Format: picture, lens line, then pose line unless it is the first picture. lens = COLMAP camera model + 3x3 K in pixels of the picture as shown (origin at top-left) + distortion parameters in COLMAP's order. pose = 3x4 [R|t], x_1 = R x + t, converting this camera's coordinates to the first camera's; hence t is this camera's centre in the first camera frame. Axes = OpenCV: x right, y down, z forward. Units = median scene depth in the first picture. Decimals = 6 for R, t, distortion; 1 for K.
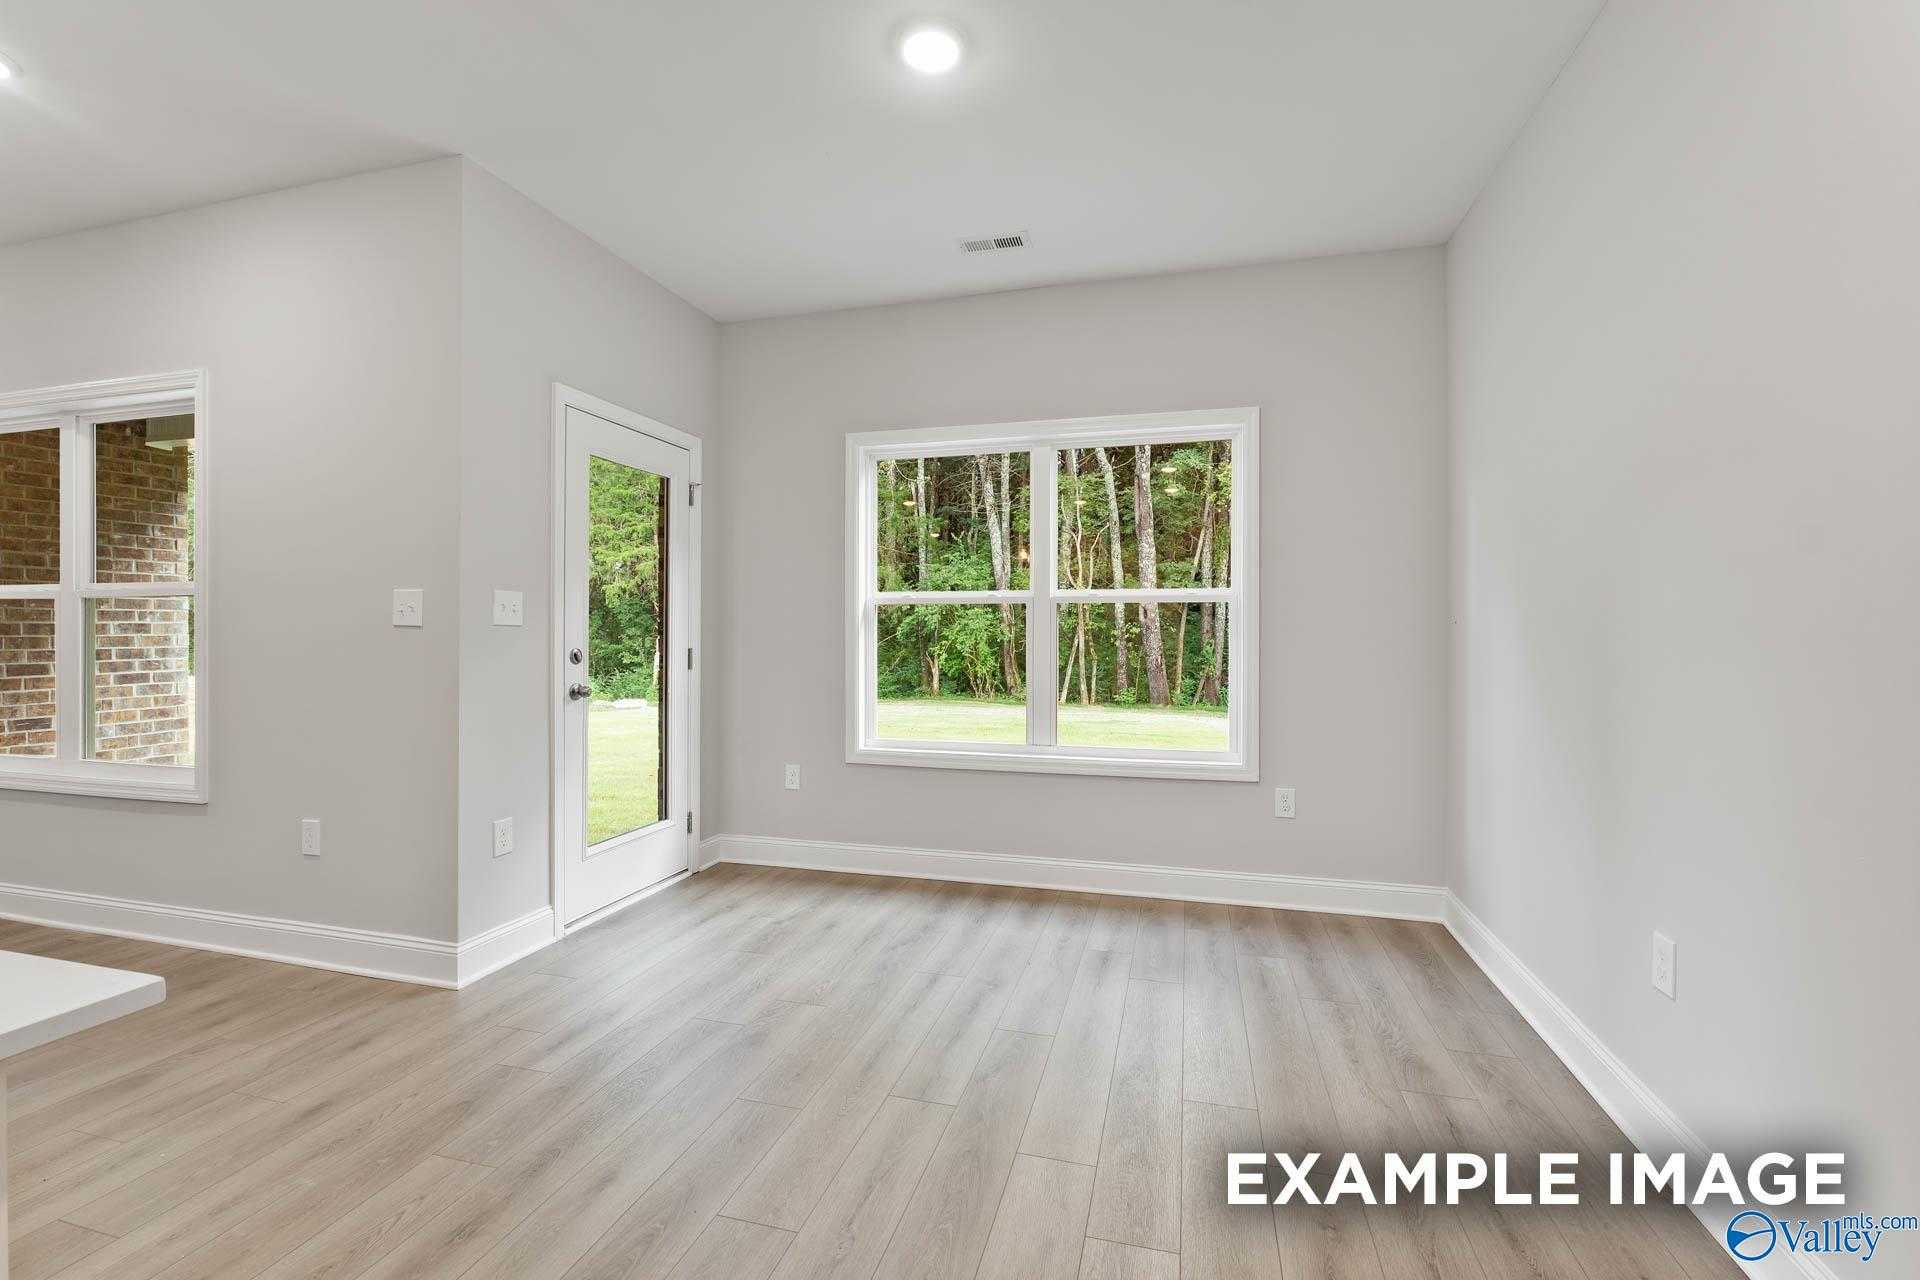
lens RADIAL K [[810.1, 0, 972.9], [0, 810.1, 629.1], [0, 0, 1]] dist [0.001486, -0.000266]
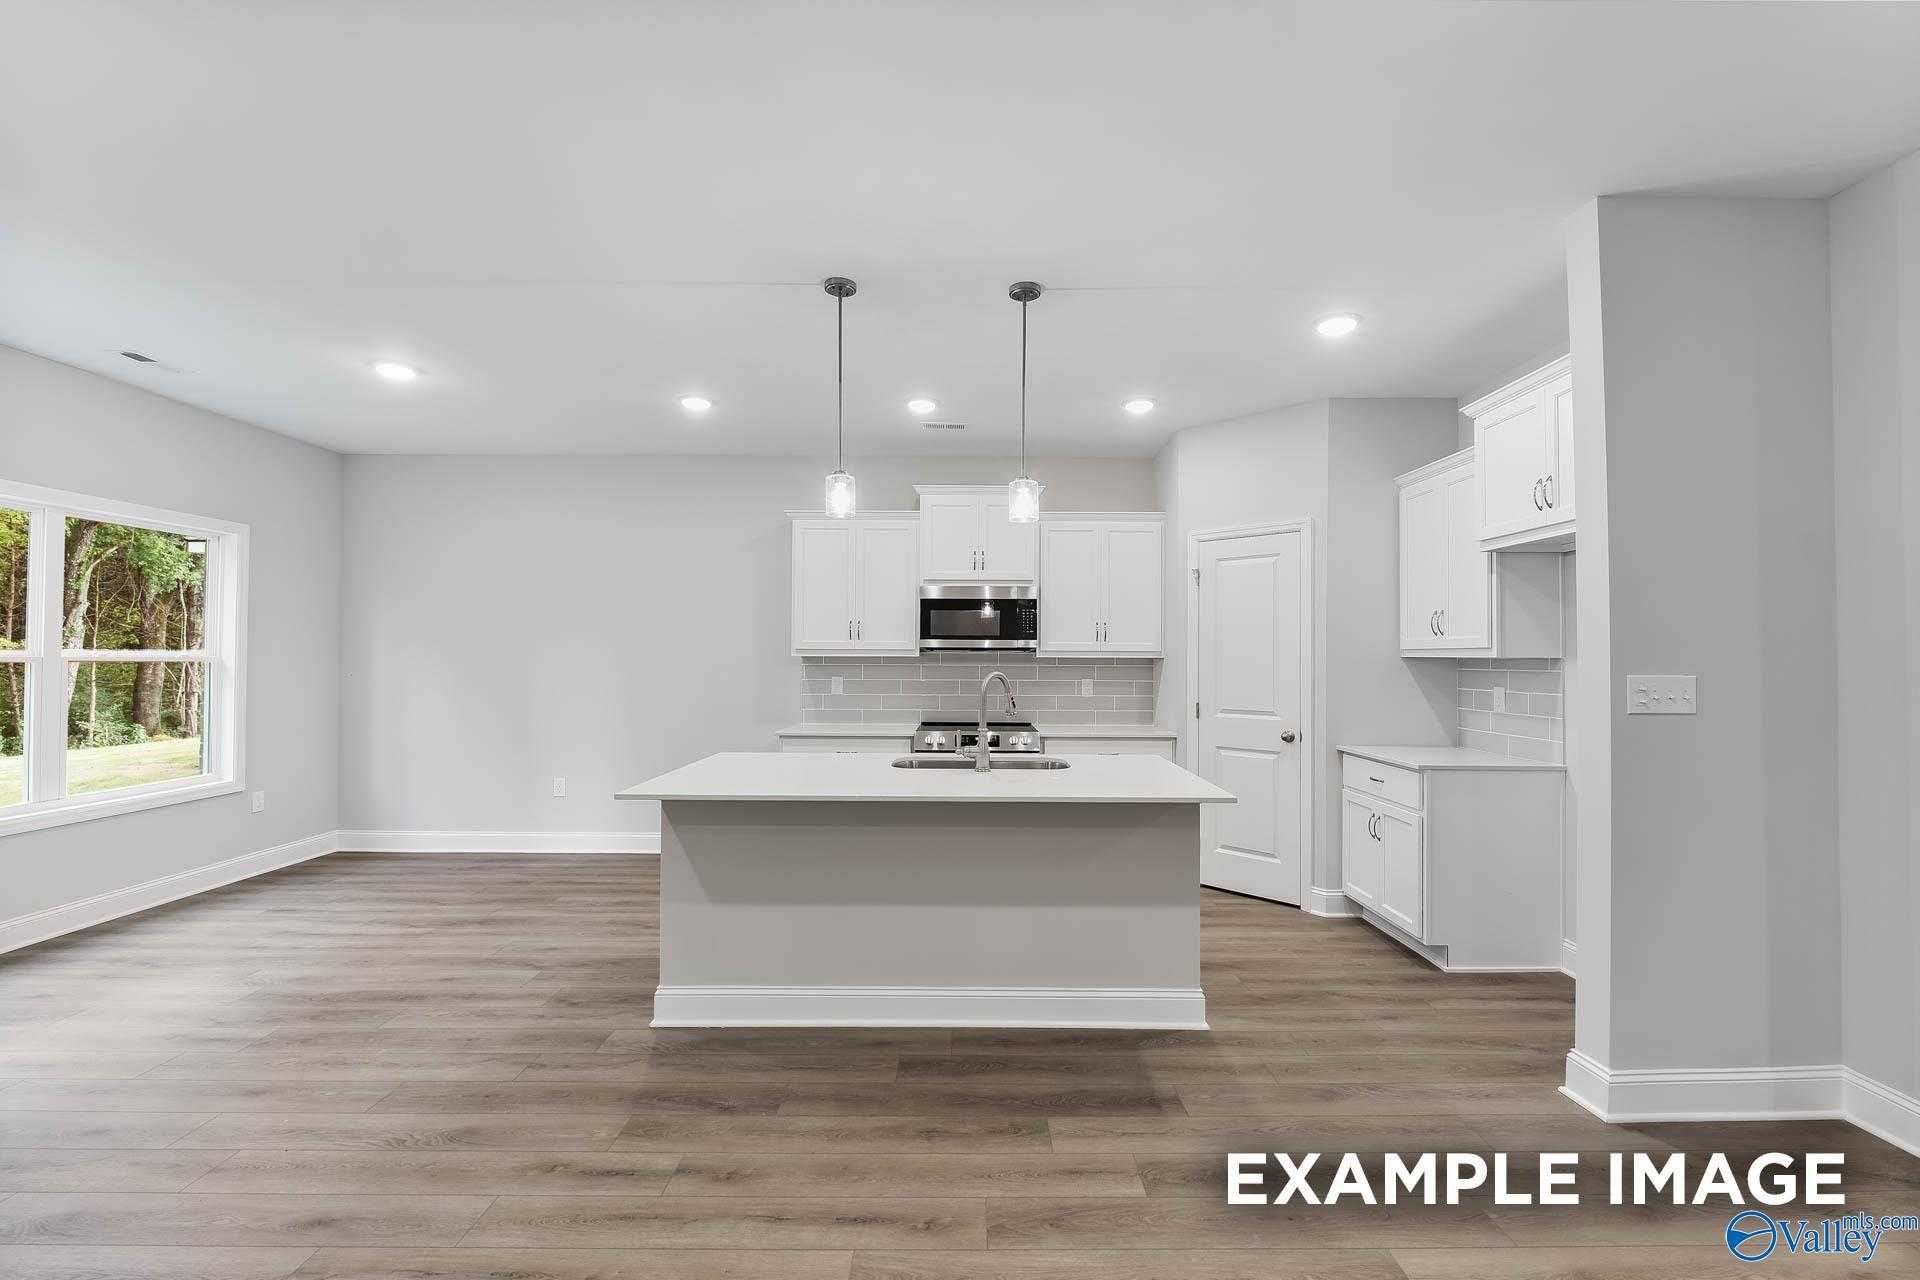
lens RADIAL K [[810.1, 0, 975.3], [0, 810.1, 647.2], [0, 0, 1]] dist [0.001486, -0.000266]
pose [[-0.263677, 0.006932, 0.964586, -1.538345], [-0.006850, 0.999936, -0.009058, -0.063593], [-0.964587, -0.008996, -0.263612, 0.170100]]
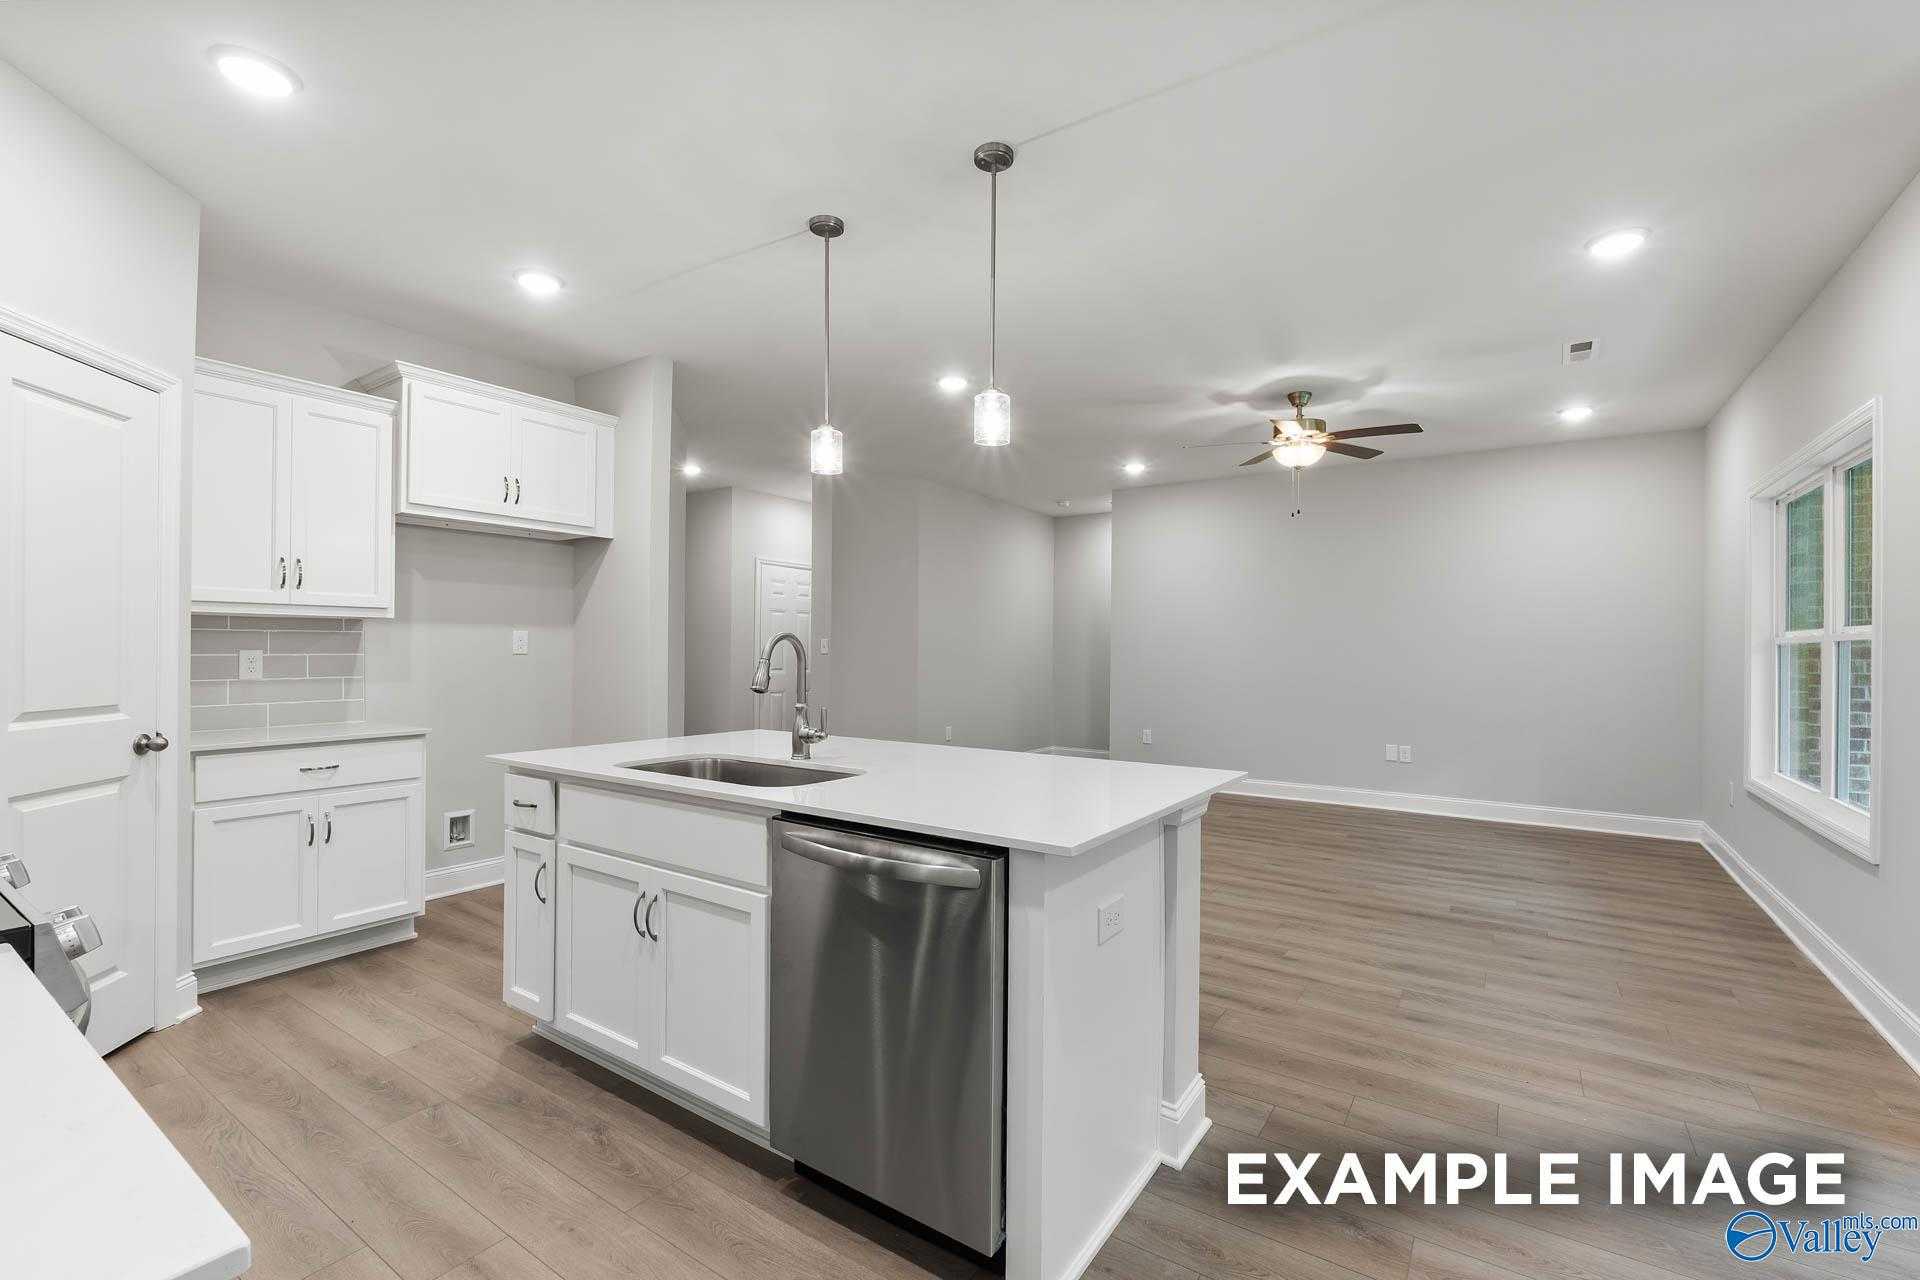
lens RADIAL K [[810.1, 0, 981.9], [0, 810.1, 642.9], [0, 0, 1]] dist [0.001486, -0.000266]
pose [[-0.310376, -0.007032, -0.950588, 0.254213], [-0.006052, 0.999967, -0.005422, -0.026952], [0.950594, 0.004070, -0.310409, 0.314621]]
